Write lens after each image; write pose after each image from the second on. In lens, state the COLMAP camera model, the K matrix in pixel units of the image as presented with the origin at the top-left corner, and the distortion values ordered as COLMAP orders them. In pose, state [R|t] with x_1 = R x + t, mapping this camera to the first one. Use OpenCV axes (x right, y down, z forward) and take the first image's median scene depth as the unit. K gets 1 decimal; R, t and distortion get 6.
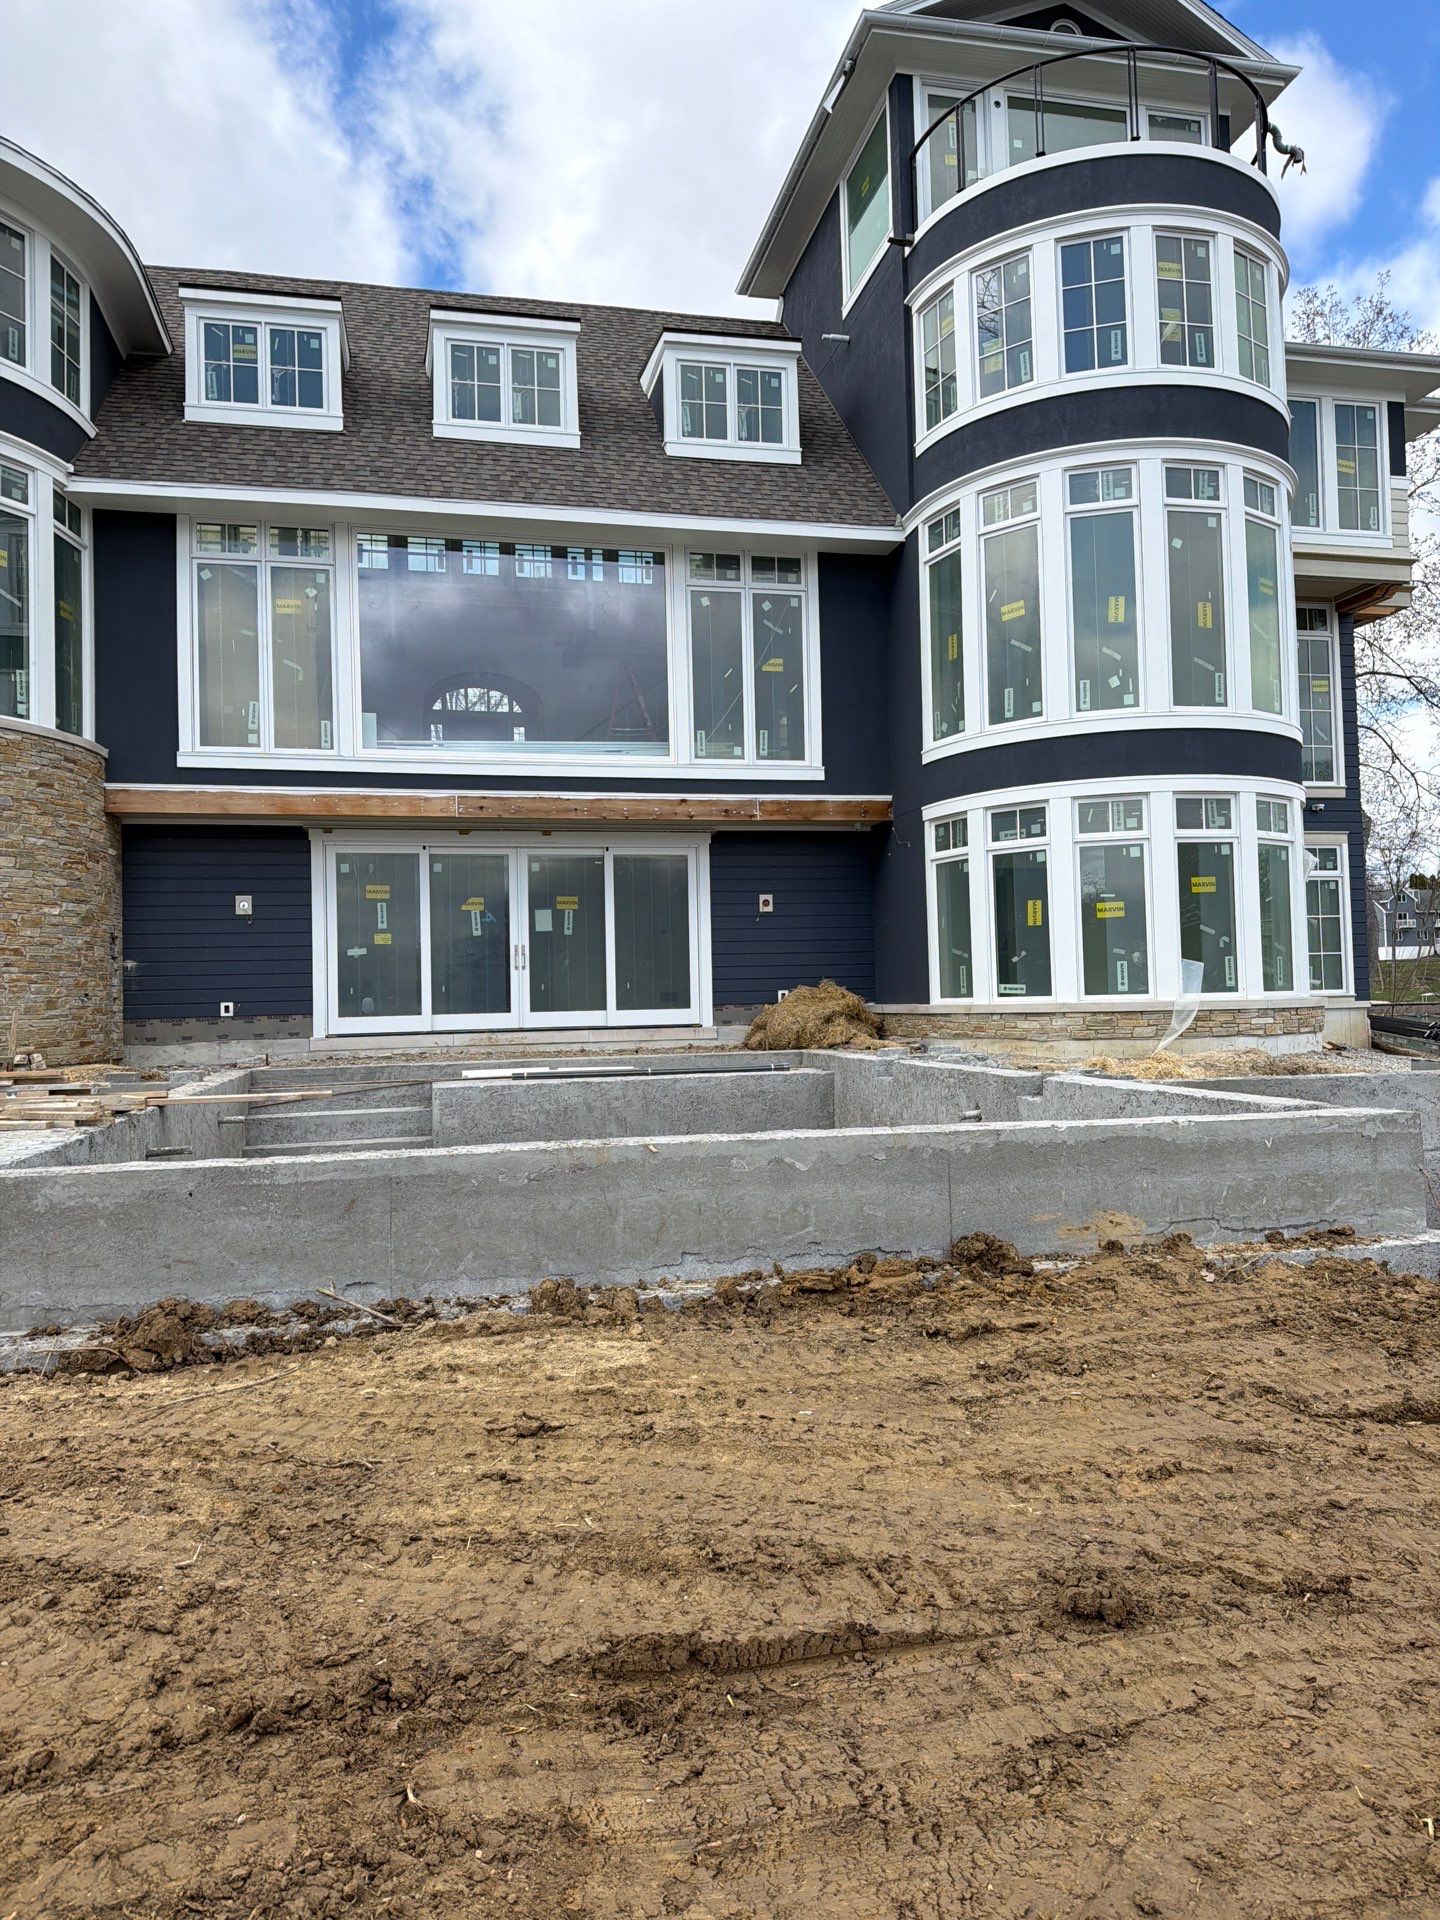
lens RADIAL K [[1319.3, 0, 720.0], [0, 1319.3, 960.0], [0, 0, 1]] dist [0.091535, -0.153072]
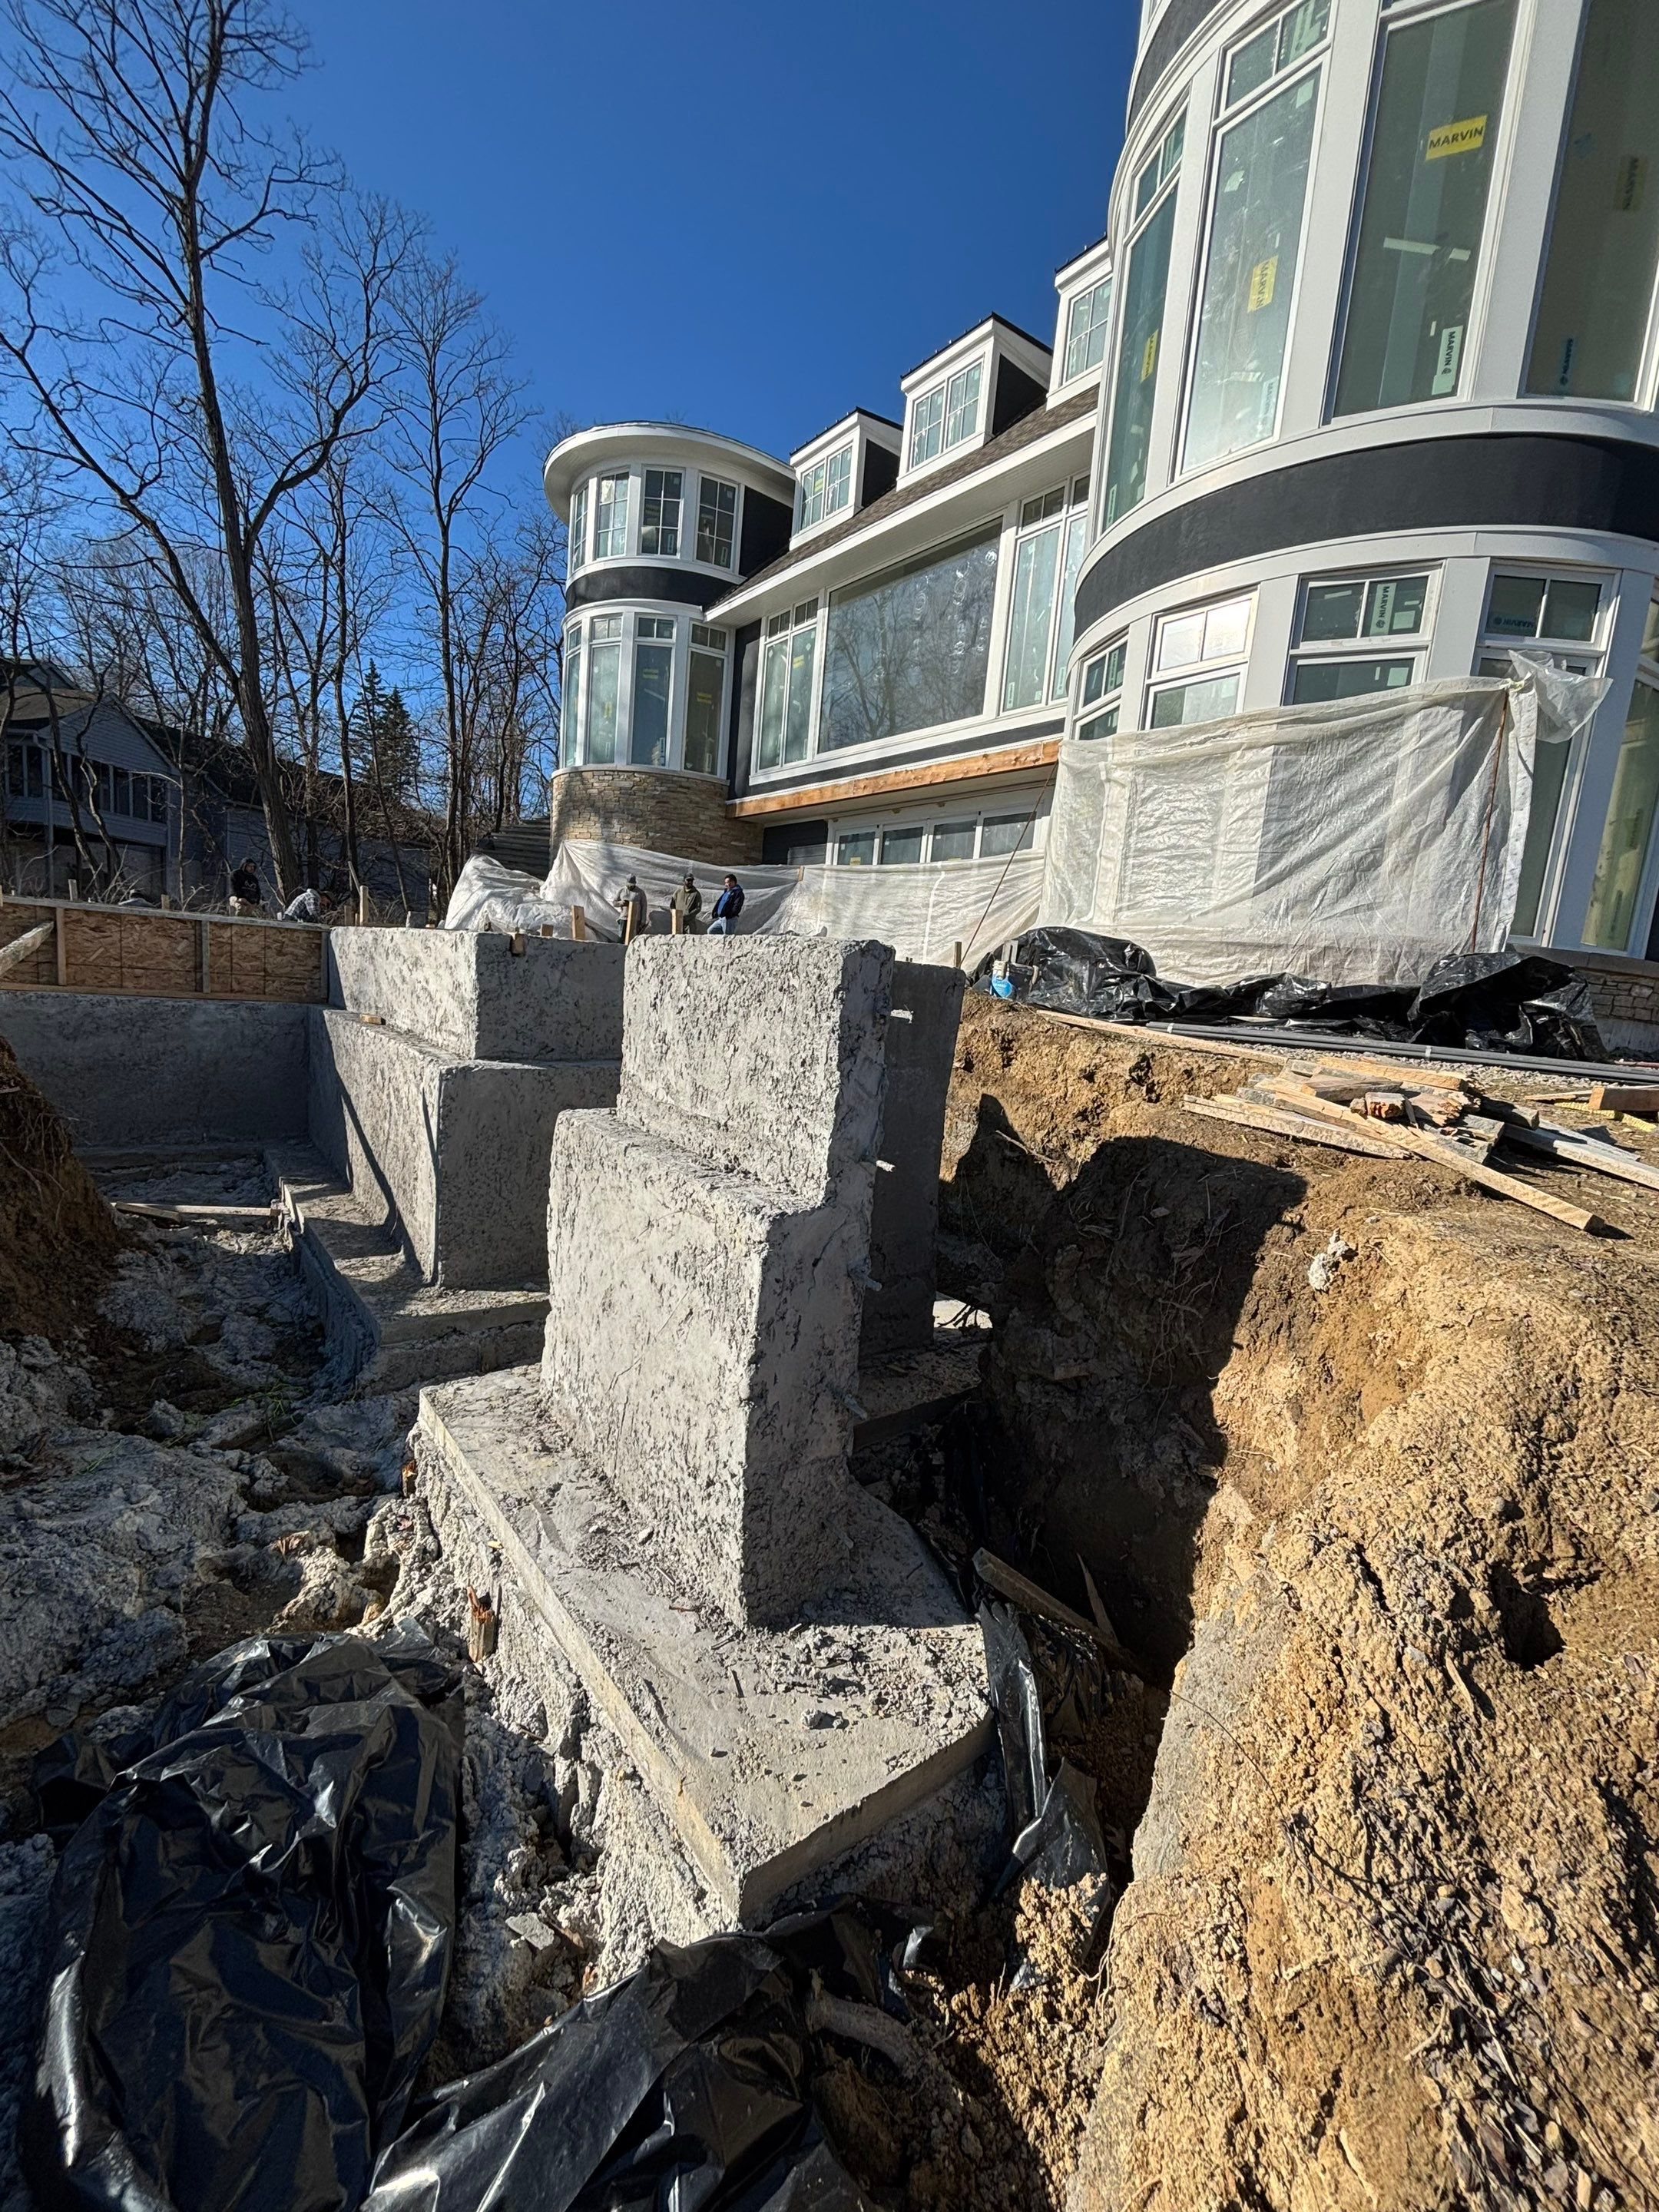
lens RADIAL K [[890.1, 0, 832.7], [0, 890.1, 1092.2], [0, 0, 1]] dist [-0.001544, -0.000212]
pose [[0.435913, 0.168621, -0.884051, 0.609519], [-0.072092, 0.985677, 0.152457, 0.046498], [0.897097, -0.002725, 0.441826, 0.571542]]
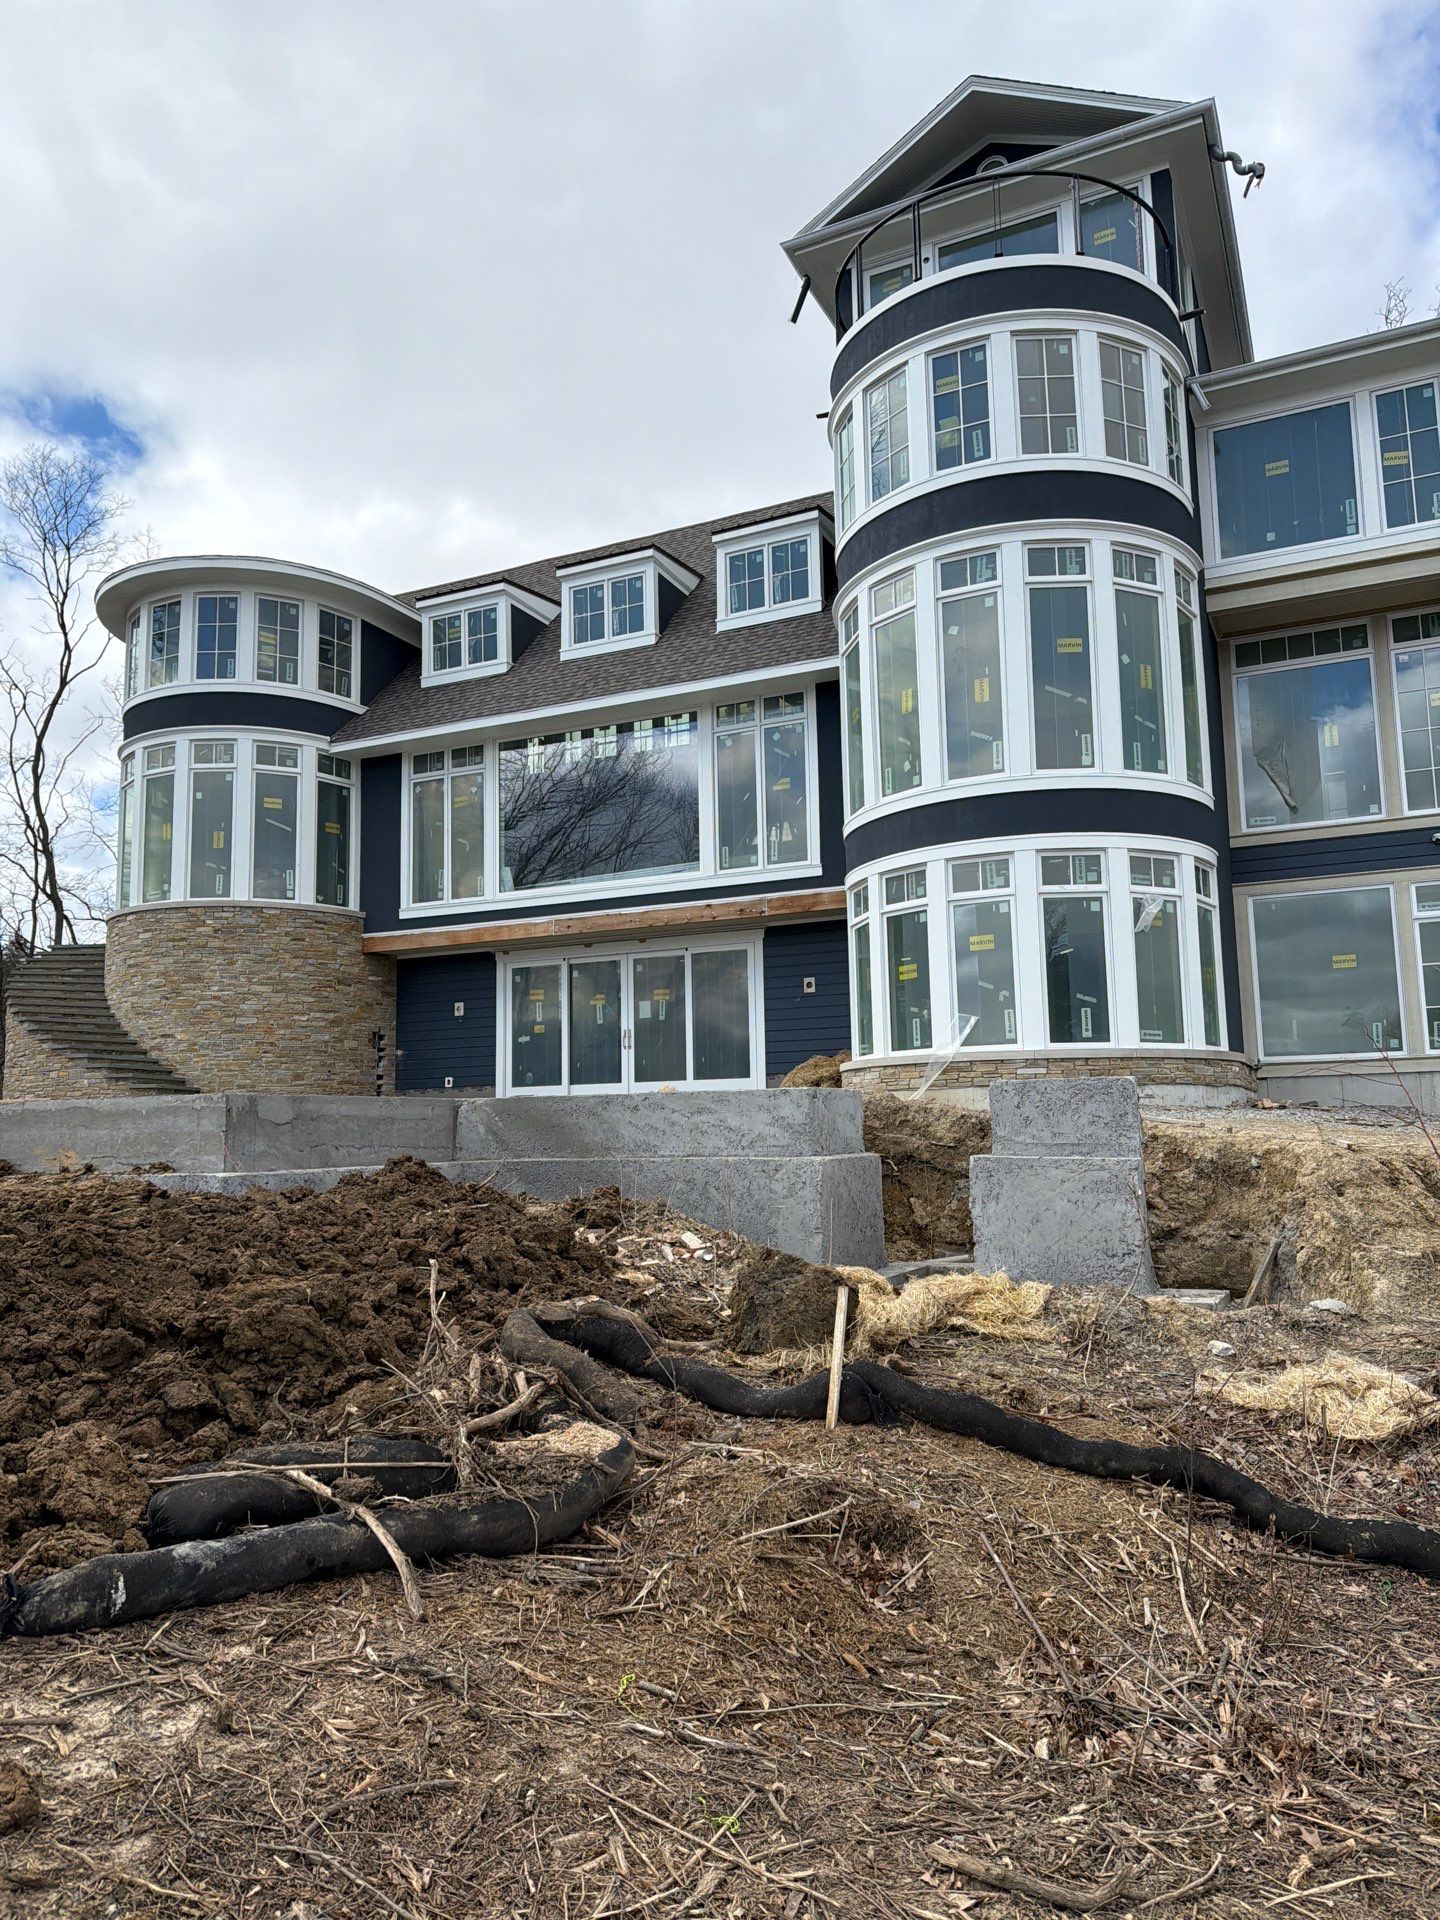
lens RADIAL K [[1319.3, 0, 720.0], [0, 1319.3, 960.0], [0, 0, 1]] dist [0.091535, -0.153072]
pose [[0.791960, -0.072760, -0.606223, 0.722767], [0.020975, 0.995530, -0.092085, 0.042570], [0.610213, 0.060213, 0.789946, 0.044117]]
